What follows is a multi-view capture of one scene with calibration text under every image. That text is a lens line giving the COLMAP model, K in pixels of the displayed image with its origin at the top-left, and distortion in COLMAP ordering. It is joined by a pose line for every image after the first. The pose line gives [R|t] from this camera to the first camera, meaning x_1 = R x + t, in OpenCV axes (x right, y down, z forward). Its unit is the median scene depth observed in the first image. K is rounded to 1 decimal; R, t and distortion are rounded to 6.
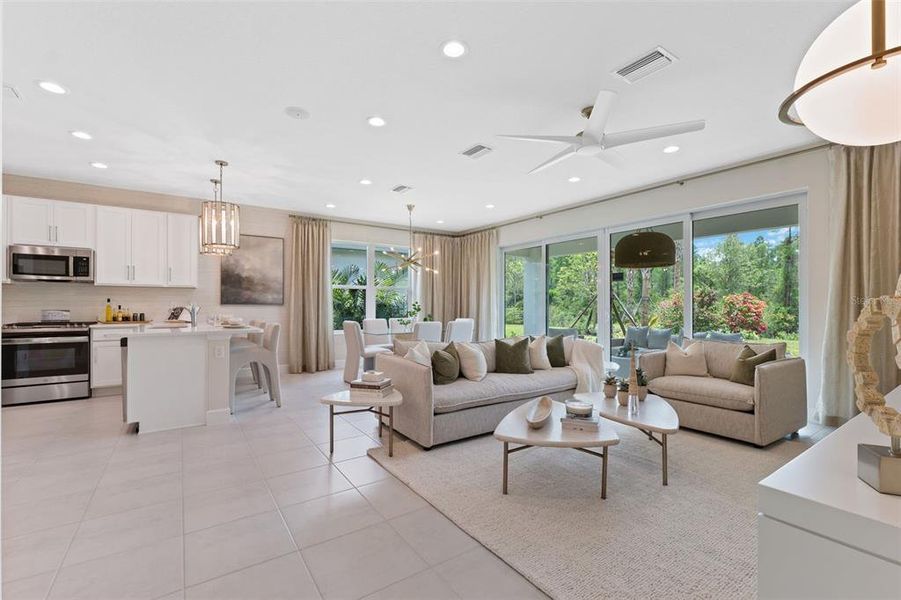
lens RADIAL K [[389.1, 0, 450.6], [0, 389.1, 305.7], [0, 0, 1]] dist [-0.004624, -0.000429]
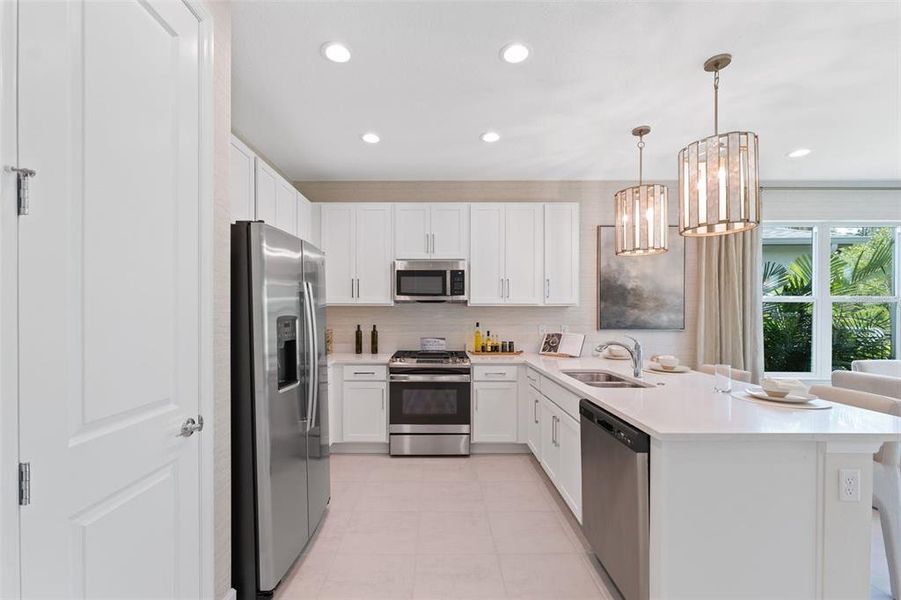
lens RADIAL K [[373.4, 0, 438.7], [0, 373.4, 313.8], [0, 0, 1]] dist [-0.000541, 0.000051]
pose [[0.821773, 0.000639, -0.569815, -0.492722], [-0.000926, 1.000000, -0.000215, -0.033758], [0.569814, 0.000704, 0.821773, 0.319207]]
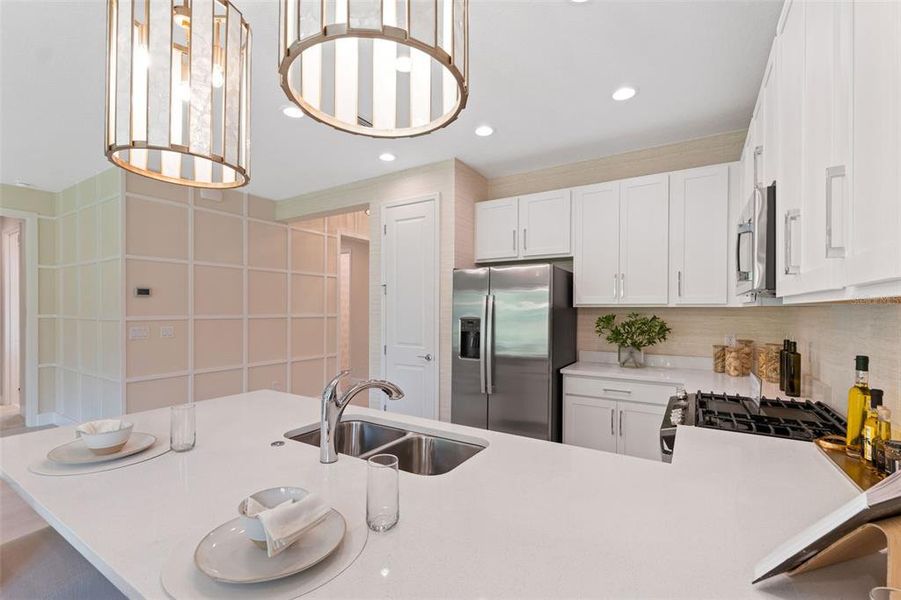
lens RADIAL K [[389.1, 0, 450.6], [0, 389.1, 305.7], [0, 0, 1]] dist [-0.004624, -0.000429]
pose [[-0.917218, -0.009343, -0.398277, -0.530409], [-0.005741, 0.999931, -0.010236, -0.042664], [0.398345, -0.007102, -0.917208, 1.060784]]
